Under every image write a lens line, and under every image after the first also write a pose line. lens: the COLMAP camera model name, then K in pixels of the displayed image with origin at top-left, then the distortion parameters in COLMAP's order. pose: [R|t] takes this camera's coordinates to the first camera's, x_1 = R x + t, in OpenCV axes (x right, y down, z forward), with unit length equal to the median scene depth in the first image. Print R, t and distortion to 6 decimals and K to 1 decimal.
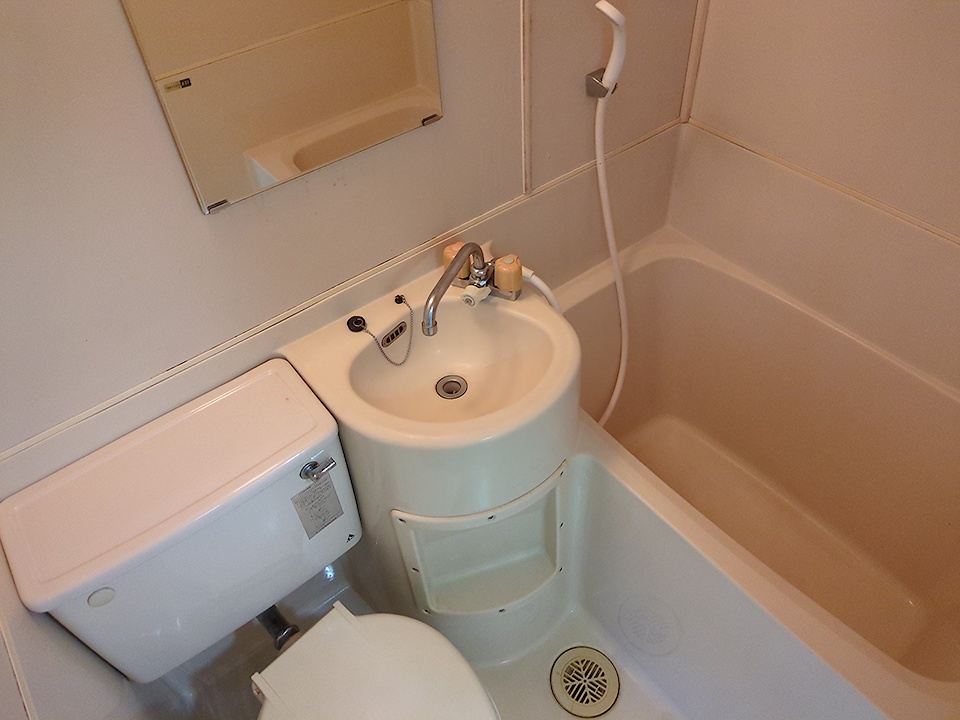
lens RADIAL K [[709.7, 0, 484.0], [0, 709.7, 355.4], [0, 0, 1]] dist [0.064668, -0.005940]
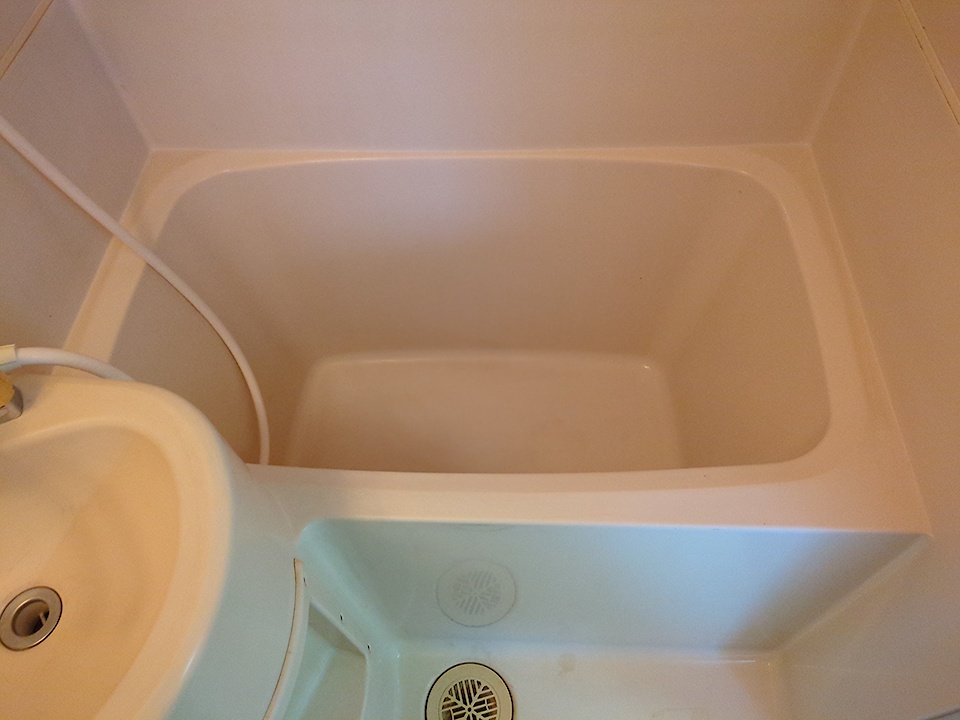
lens RADIAL K [[736.3, 0, 497.2], [0, 736.3, 355.0], [0, 0, 1]] dist [0.022997, -0.004083]
pose [[0.648506, -0.620805, 0.440500, 0.056007], [0.550636, 0.782142, 0.291639, -0.077561], [-0.525585, 0.053426, 0.849062, 0.351428]]
